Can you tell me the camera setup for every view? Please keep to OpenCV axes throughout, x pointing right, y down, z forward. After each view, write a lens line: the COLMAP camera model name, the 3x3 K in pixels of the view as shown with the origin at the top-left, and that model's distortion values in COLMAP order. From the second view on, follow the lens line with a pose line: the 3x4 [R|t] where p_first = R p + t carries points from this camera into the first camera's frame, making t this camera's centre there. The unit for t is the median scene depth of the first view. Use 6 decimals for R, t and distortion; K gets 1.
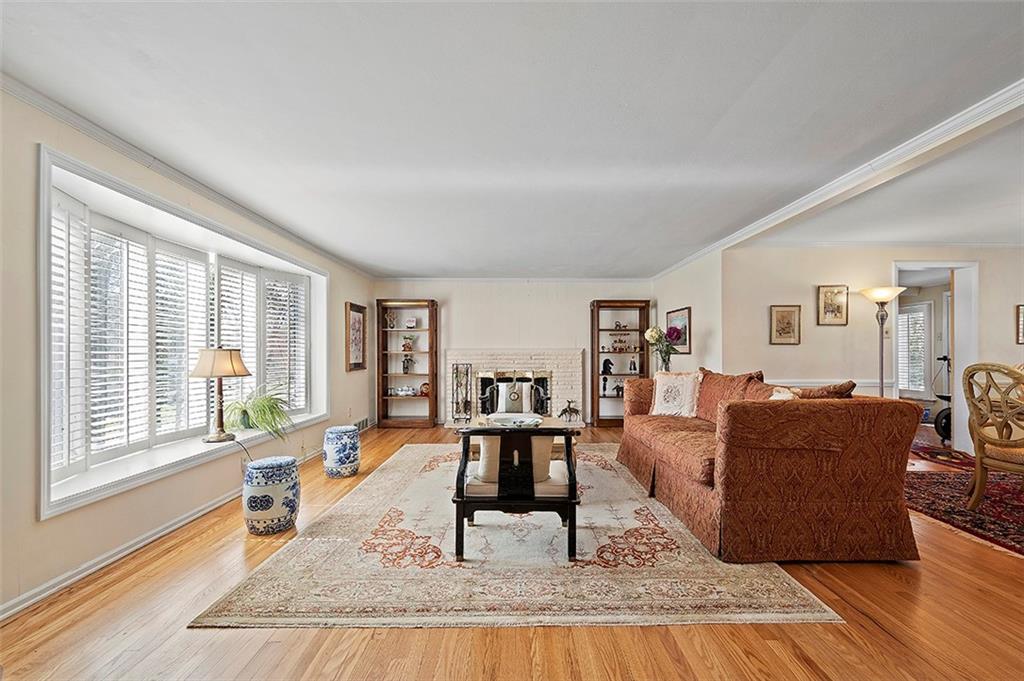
lens RADIAL K [[455.6, 0, 520.0], [0, 455.6, 350.7], [0, 0, 1]] dist [0.014999, -0.004257]
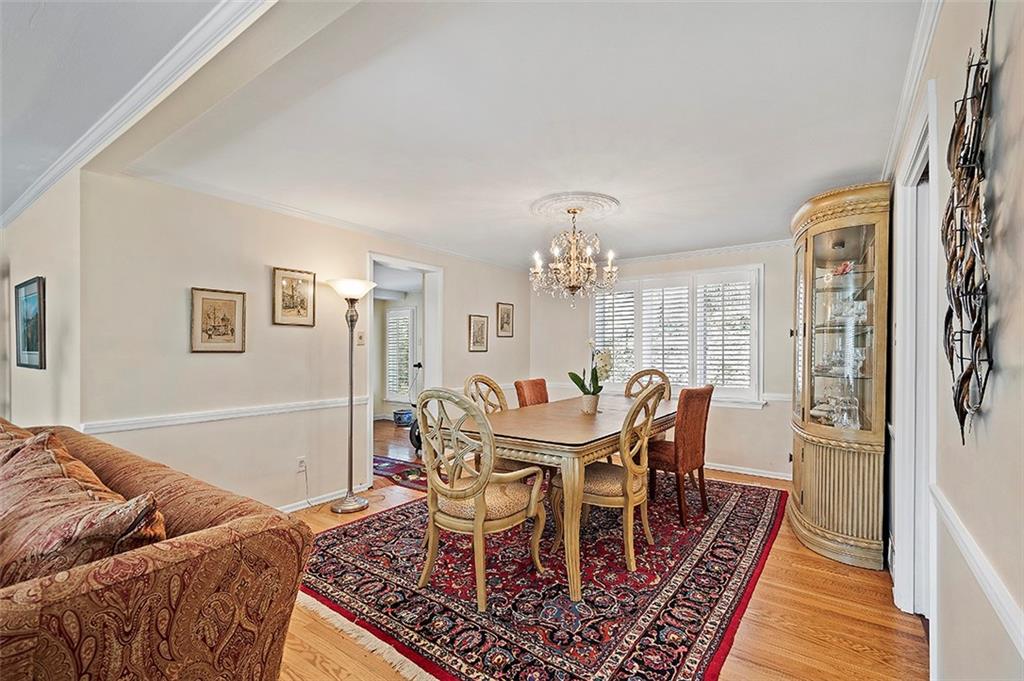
lens RADIAL K [[455.6, 0, 524.9], [0, 455.6, 353.5], [0, 0, 1]] dist [0.014999, -0.004257]
pose [[0.588534, -0.002868, 0.808467, 0.317029], [-0.008003, 0.999924, 0.009373, -0.021800], [-0.808433, -0.011987, 0.588466, 0.289513]]
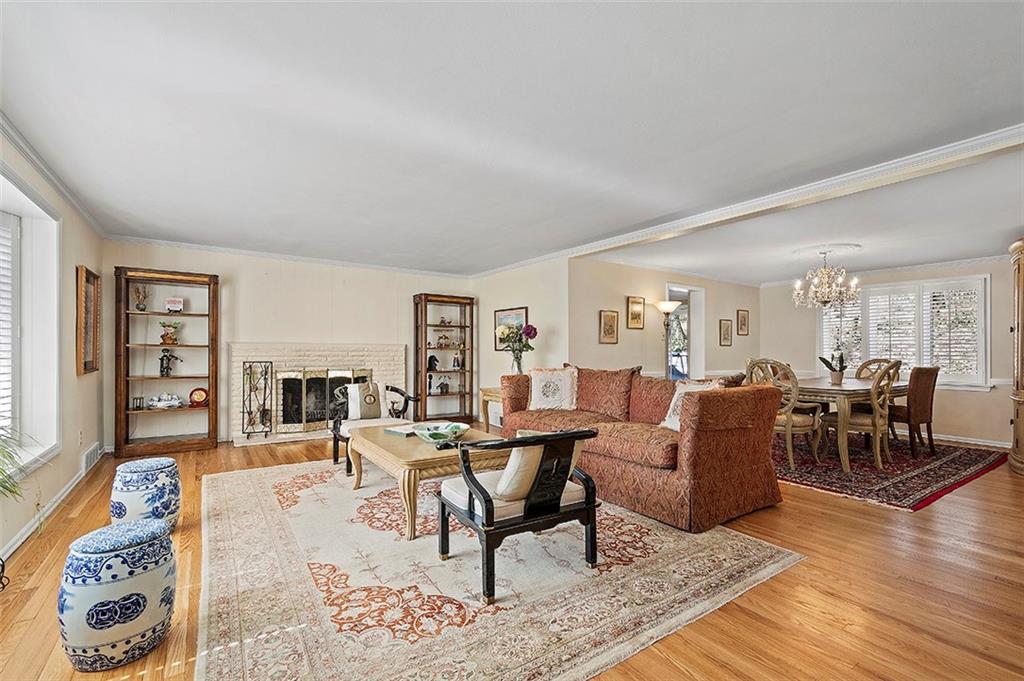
lens RADIAL K [[455.6, 0, 522.4], [0, 455.6, 345.7], [0, 0, 1]] dist [0.014999, -0.004257]
pose [[0.828771, 0.013543, 0.559424, -0.268367], [-0.011455, 0.999908, -0.007236, 0.003061], [-0.559470, -0.000411, 0.828850, 0.143500]]
